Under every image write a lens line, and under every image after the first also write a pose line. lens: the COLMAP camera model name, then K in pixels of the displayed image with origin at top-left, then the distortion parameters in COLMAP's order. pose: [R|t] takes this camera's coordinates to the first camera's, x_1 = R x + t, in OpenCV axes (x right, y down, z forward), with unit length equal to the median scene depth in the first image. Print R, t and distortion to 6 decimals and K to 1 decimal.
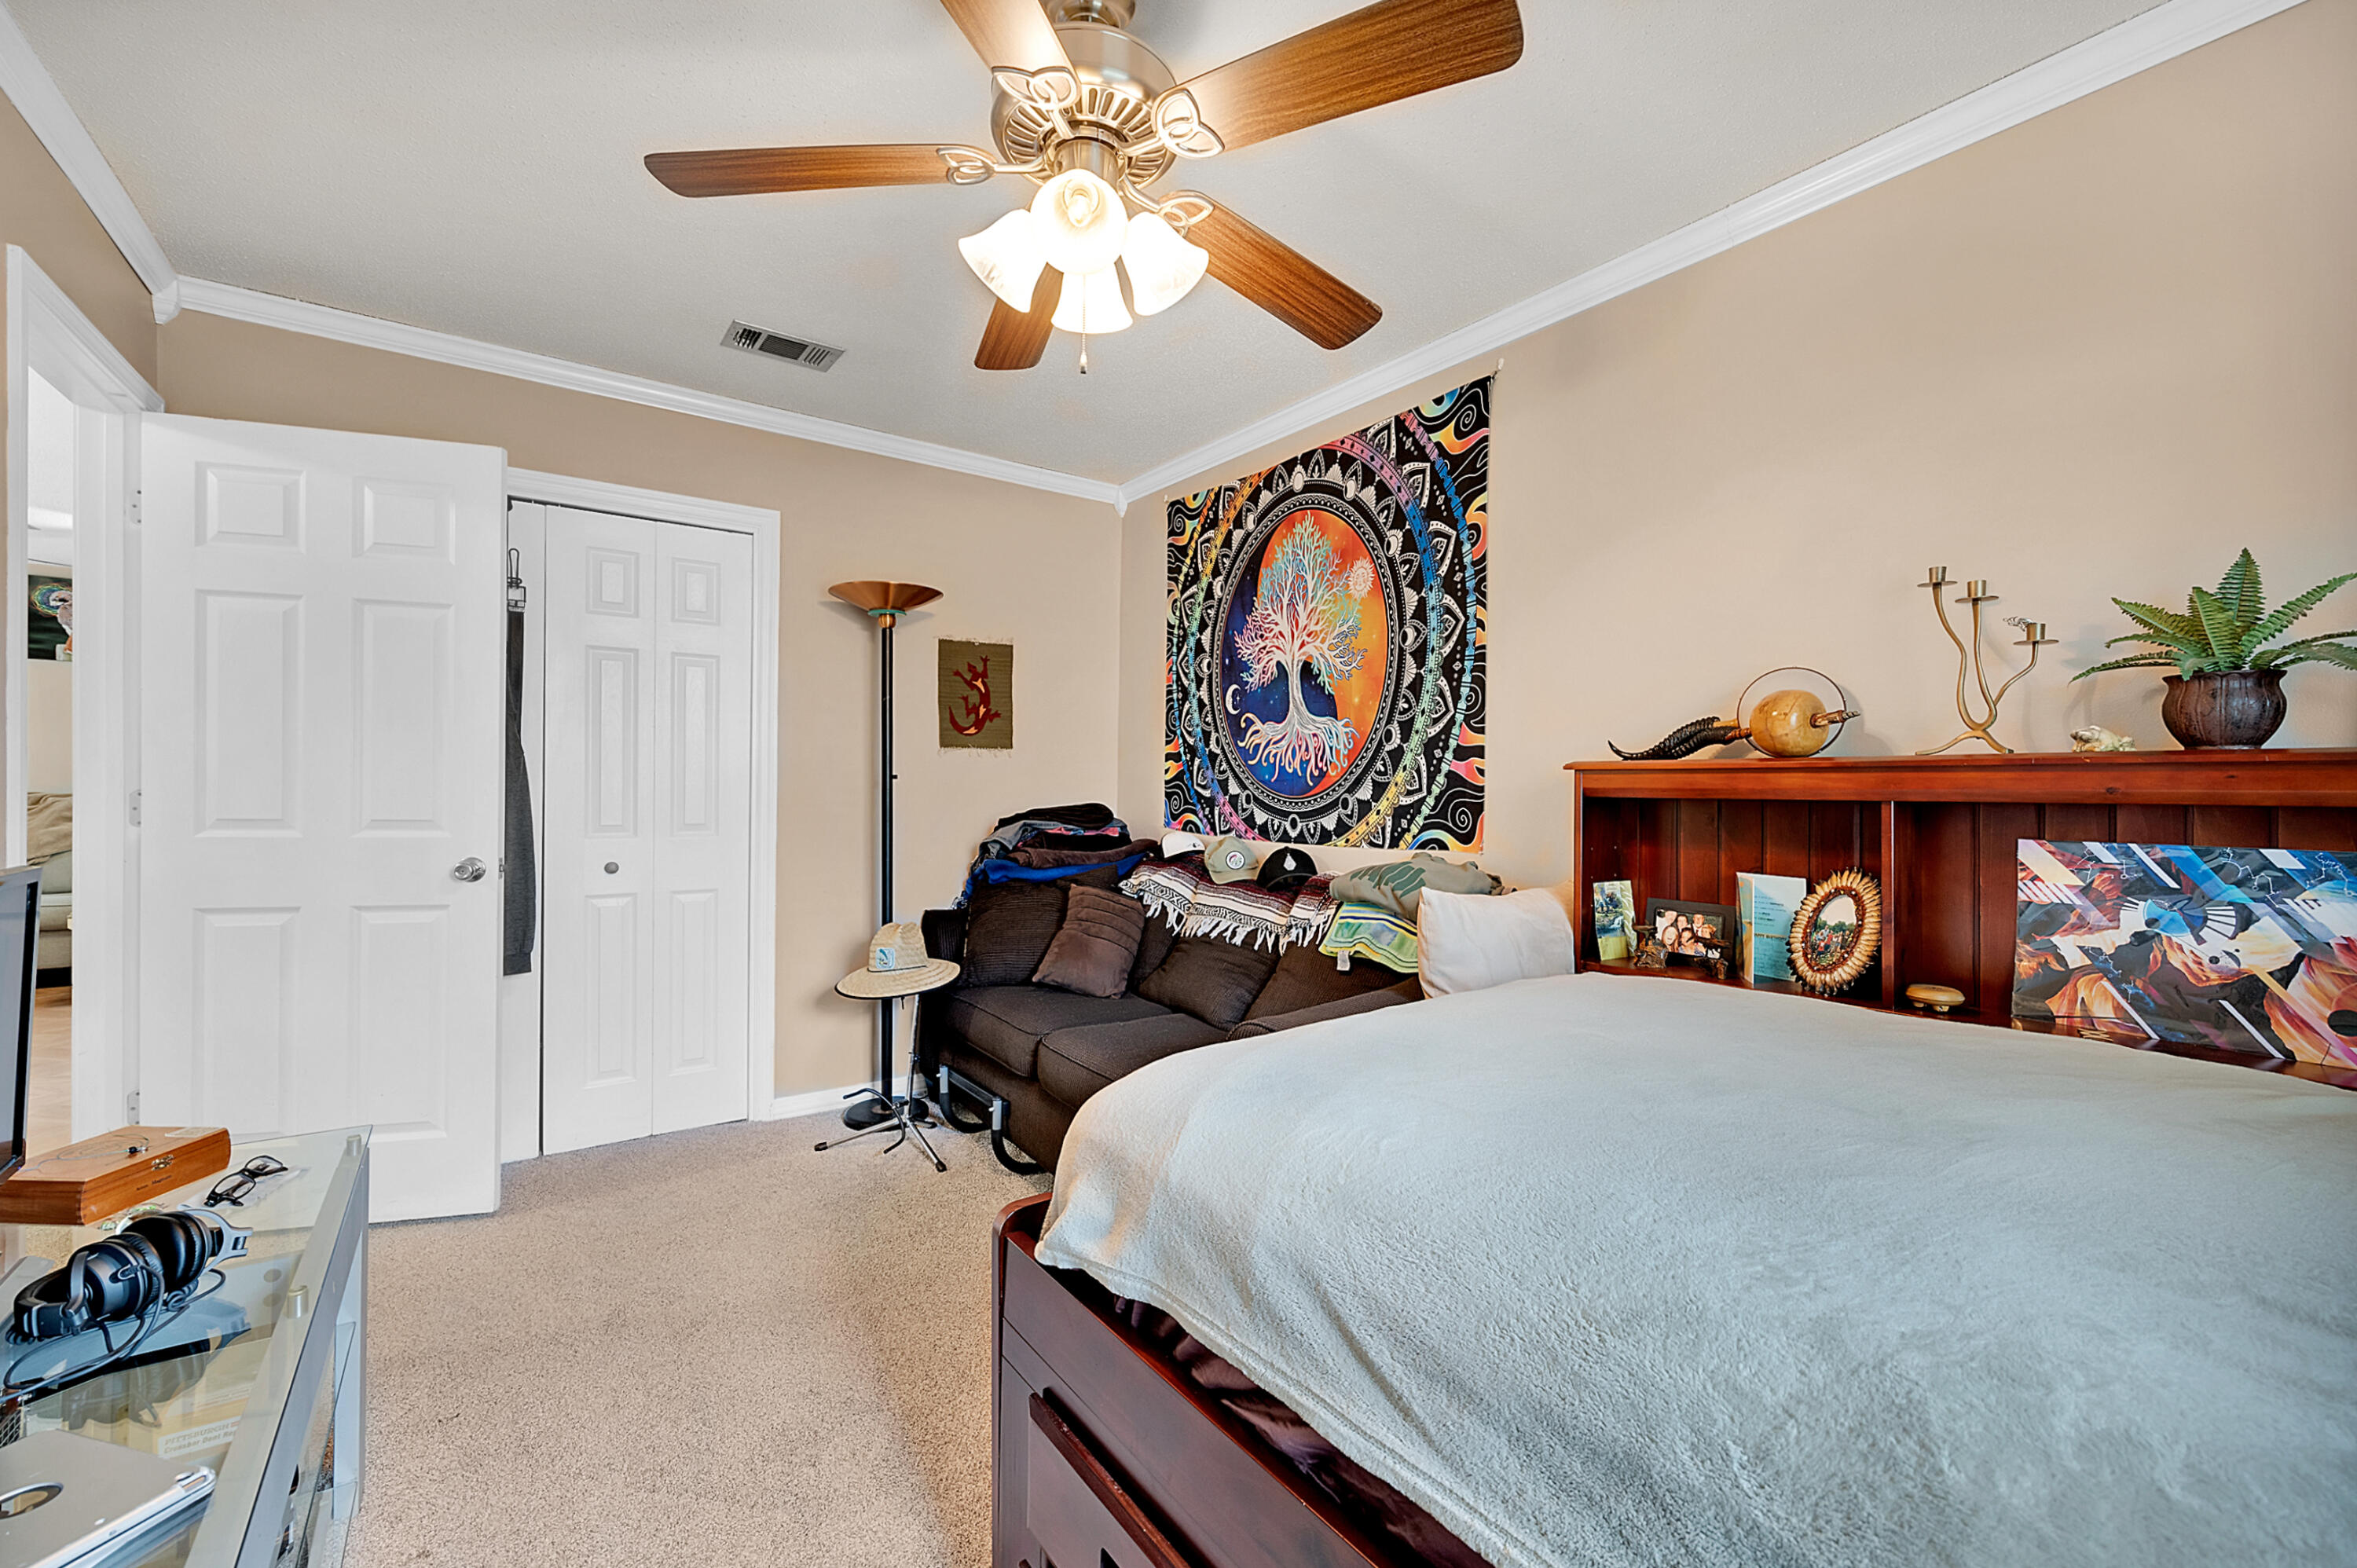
lens RADIAL K [[959.6, 0, 1181.0], [0, 959.6, 768.6], [0, 0, 1]] dist [-0.001826, 0.000189]
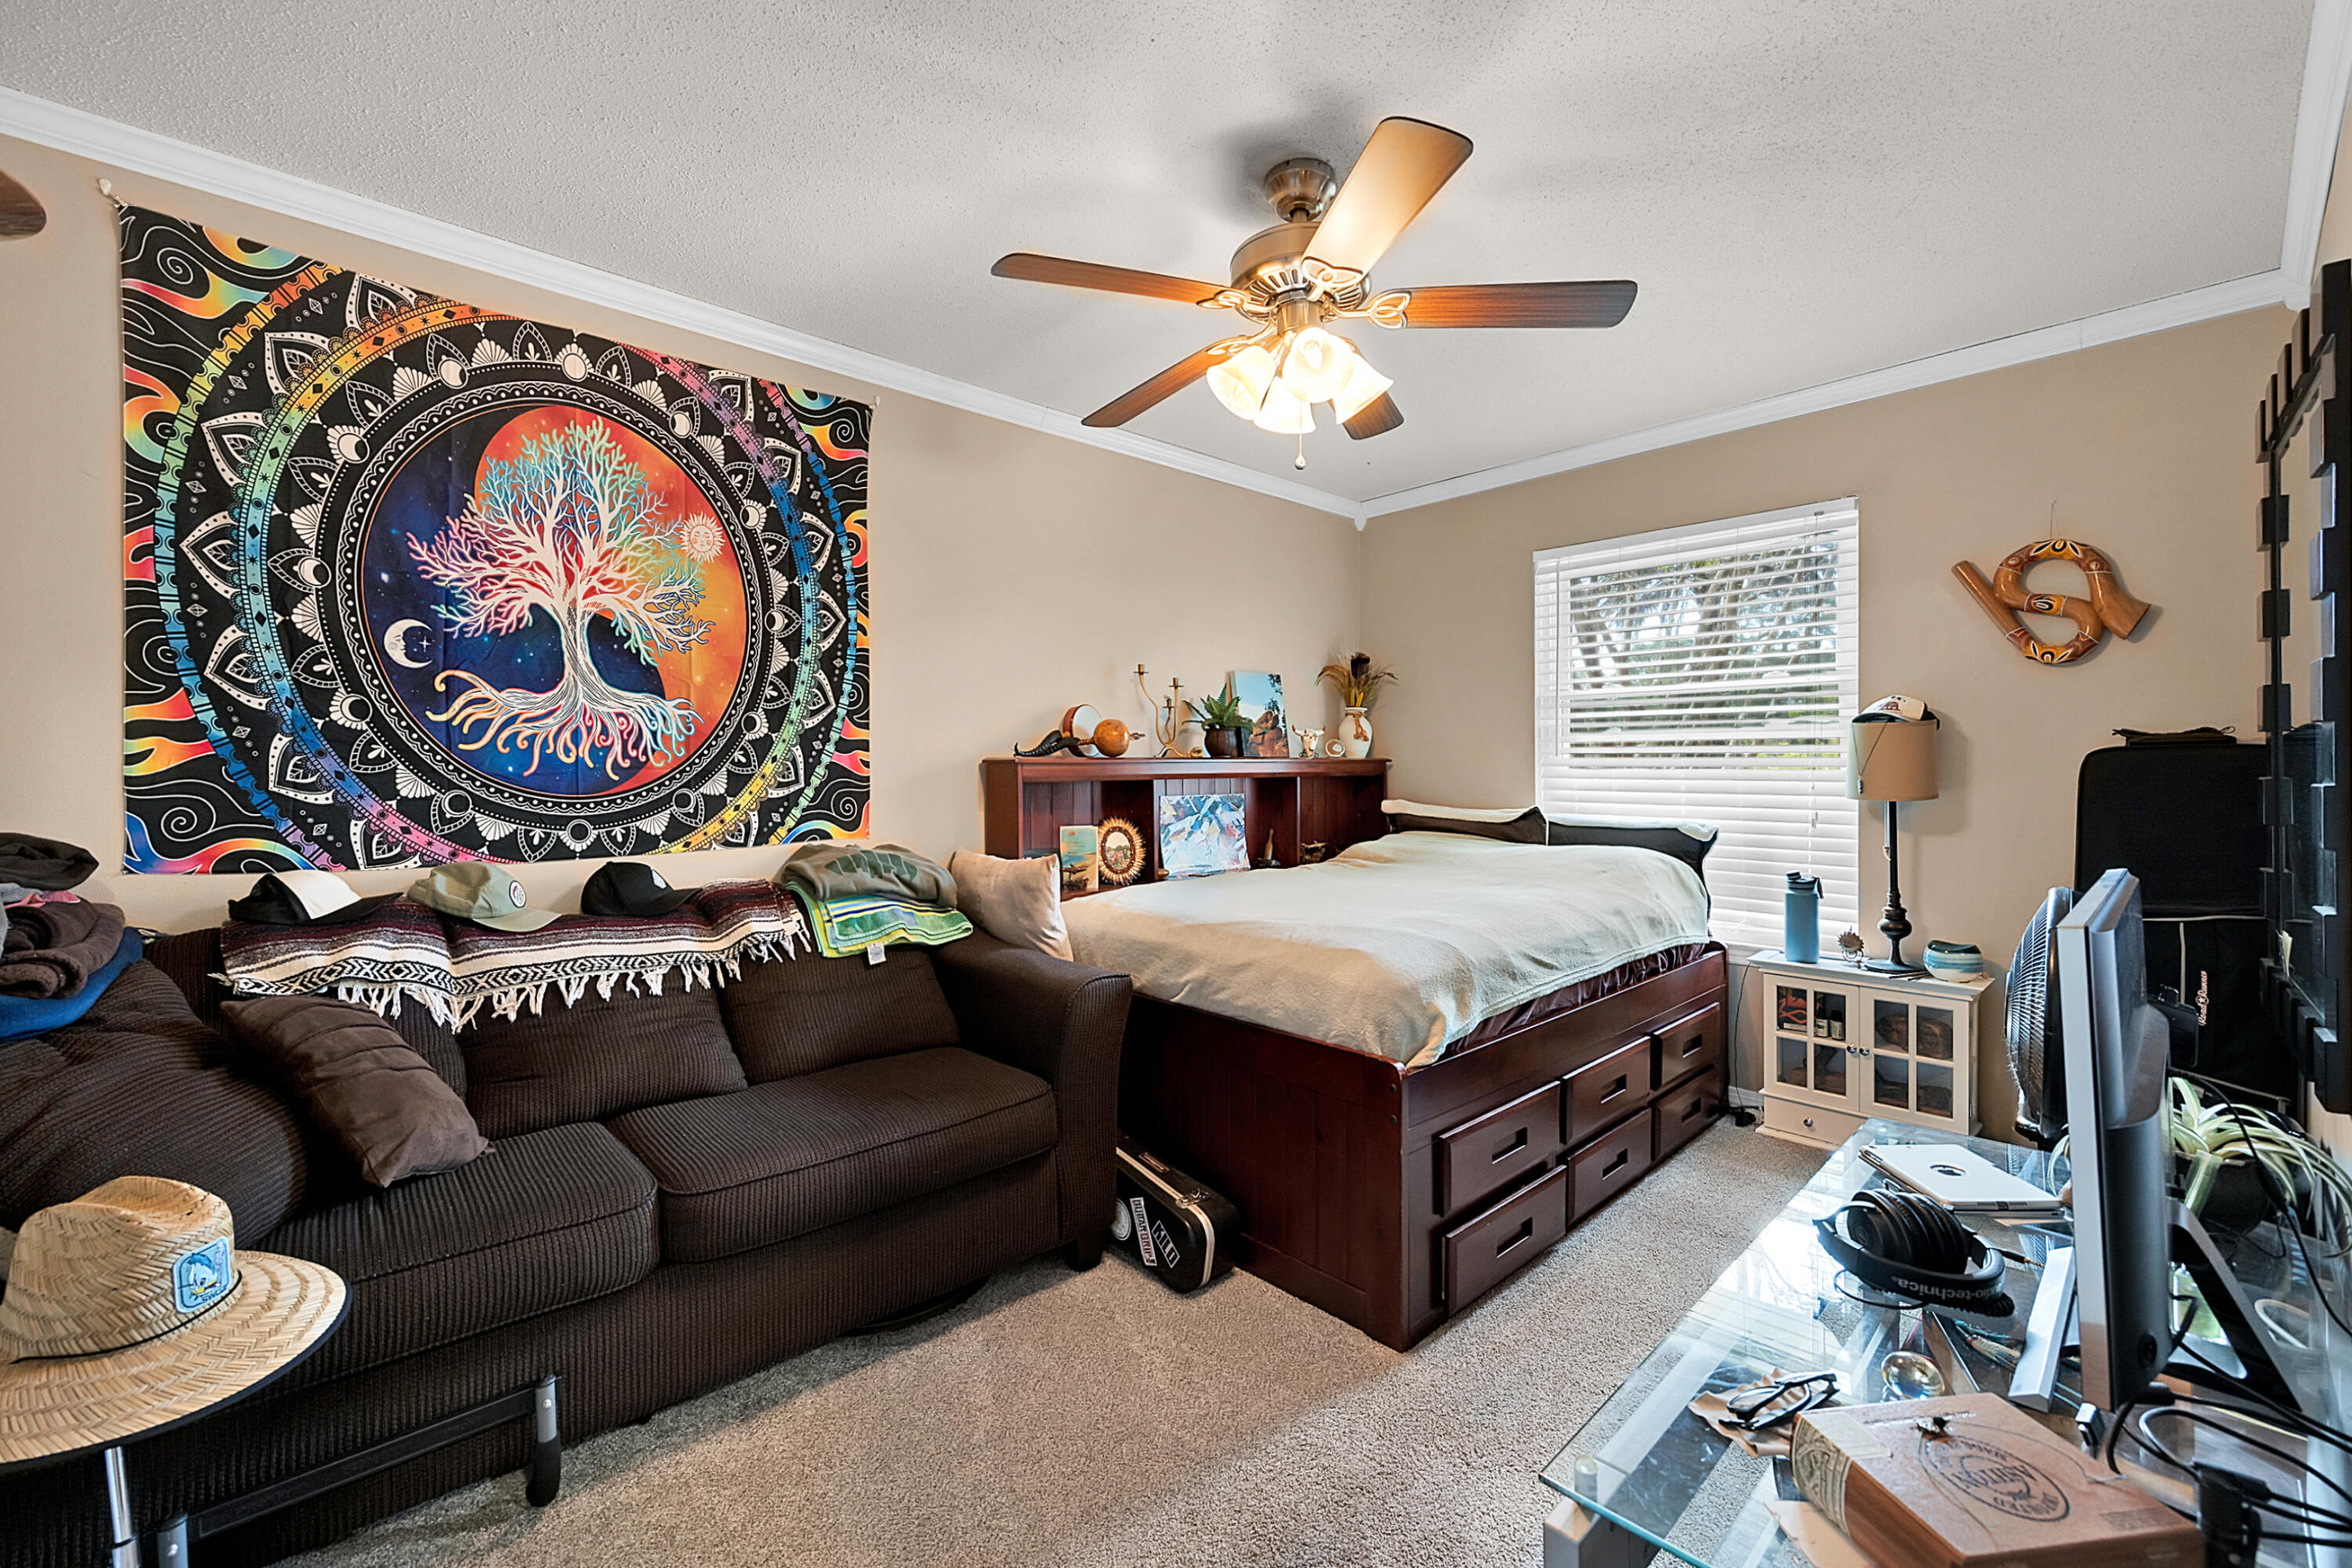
lens RADIAL K [[957.6, 0, 1178.5], [0, 957.6, 768.7], [0, 0, 1]] dist [-0.001826, 0.000189]
pose [[-0.122613, -0.002420, 0.992452, -0.707881], [-0.007995, 0.999967, 0.001451, 0.003957], [-0.992422, -0.007756, -0.122628, 0.671900]]
